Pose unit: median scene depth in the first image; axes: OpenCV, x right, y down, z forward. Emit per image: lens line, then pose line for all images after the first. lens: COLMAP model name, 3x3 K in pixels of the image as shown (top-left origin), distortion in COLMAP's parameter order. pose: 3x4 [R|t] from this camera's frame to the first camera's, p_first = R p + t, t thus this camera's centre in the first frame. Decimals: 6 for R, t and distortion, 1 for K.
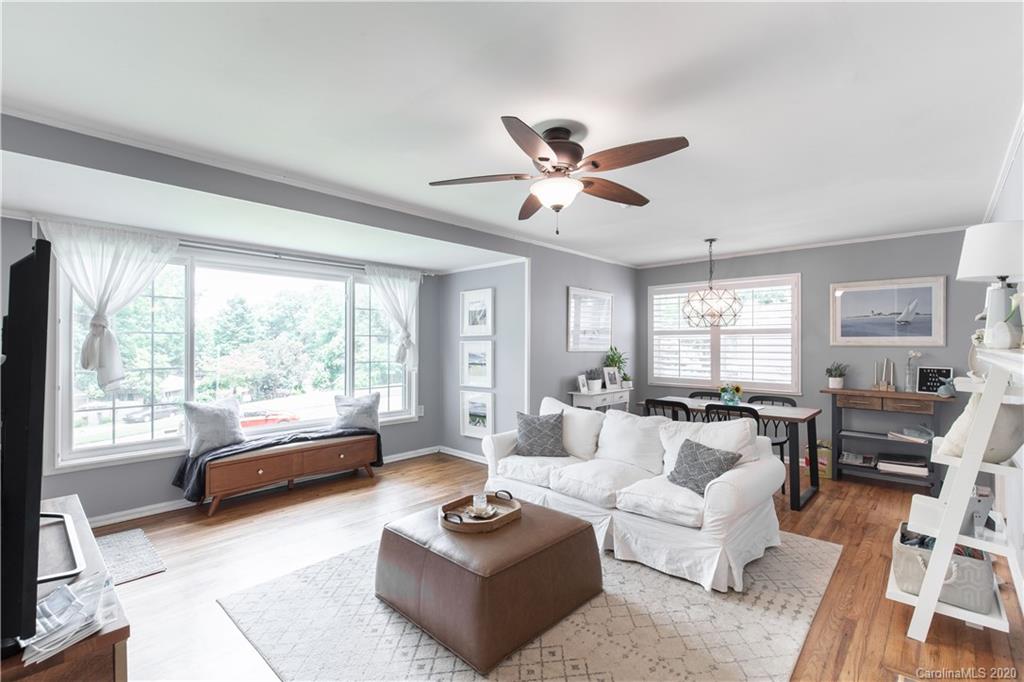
lens RADIAL K [[459.0, 0, 513.4], [0, 459.0, 335.4], [0, 0, 1]] dist [-0.001077, -0.000805]
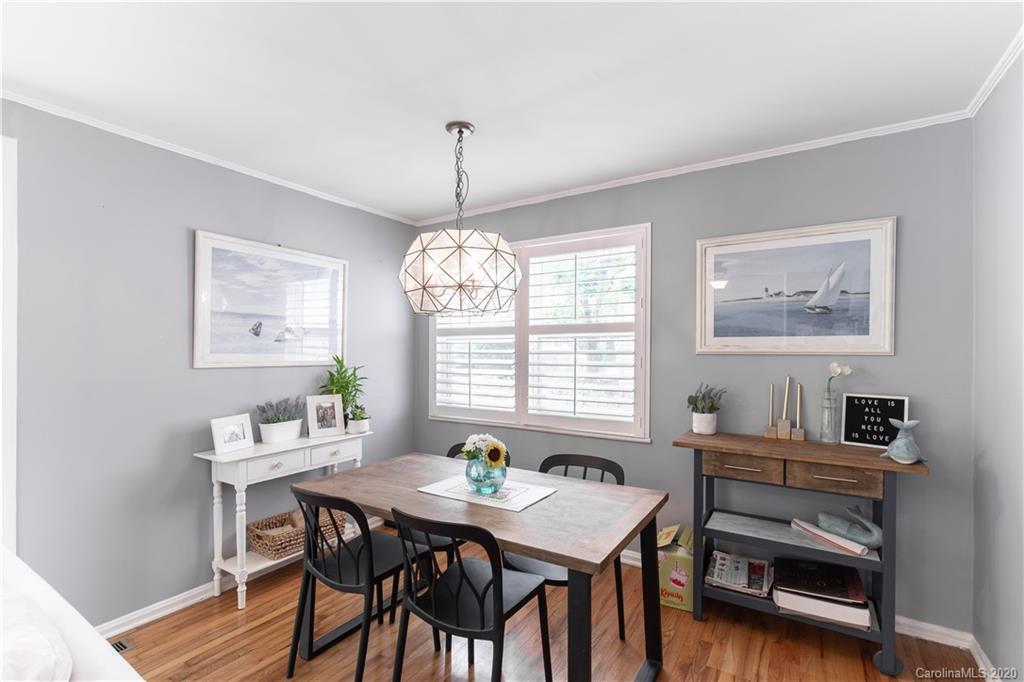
lens RADIAL K [[459.0, 0, 512.8], [0, 459.0, 350.6], [0, 0, 1]] dist [-0.001077, -0.000805]
pose [[0.983376, -0.004194, 0.181533, 0.386589], [0.000277, 0.999767, 0.021598, 0.007277], [-0.181581, -0.021189, 0.983148, 0.515566]]
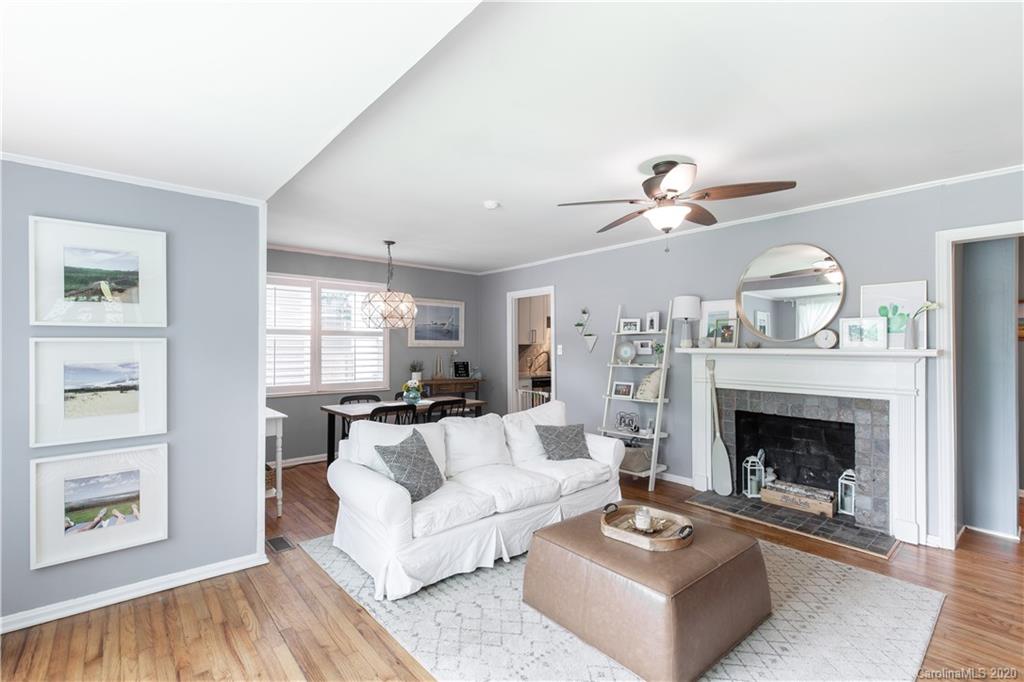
lens RADIAL K [[459.0, 0, 517.2], [0, 459.0, 333.8], [0, 0, 1]] dist [-0.001077, -0.000805]
pose [[0.104474, 0.026784, 0.994167, -0.528786], [-0.020517, 0.999483, -0.024772, 0.011720], [-0.994316, -0.017809, 0.104969, 0.595257]]
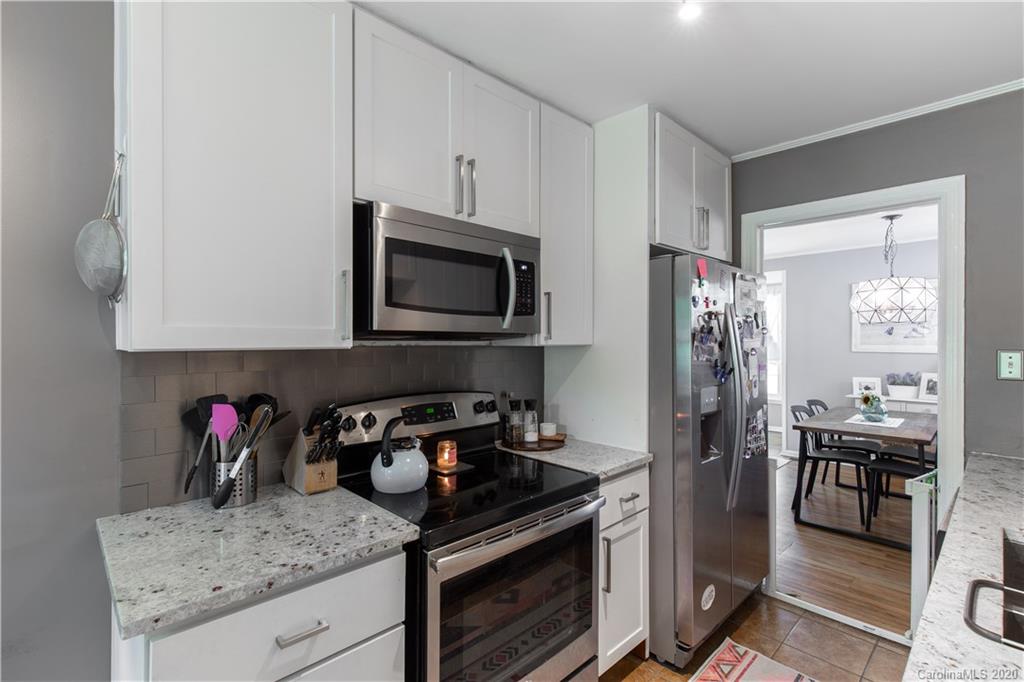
lens RADIAL K [[459.0, 0, 510.6], [0, 459.0, 338.8], [0, 0, 1]] dist [-0.001077, -0.000805]
pose [[-0.058678, 0.000397, -0.998277, 1.237649], [0.026413, 0.999650, -0.001155, -0.011227], [0.997927, -0.026436, -0.058668, 0.360377]]
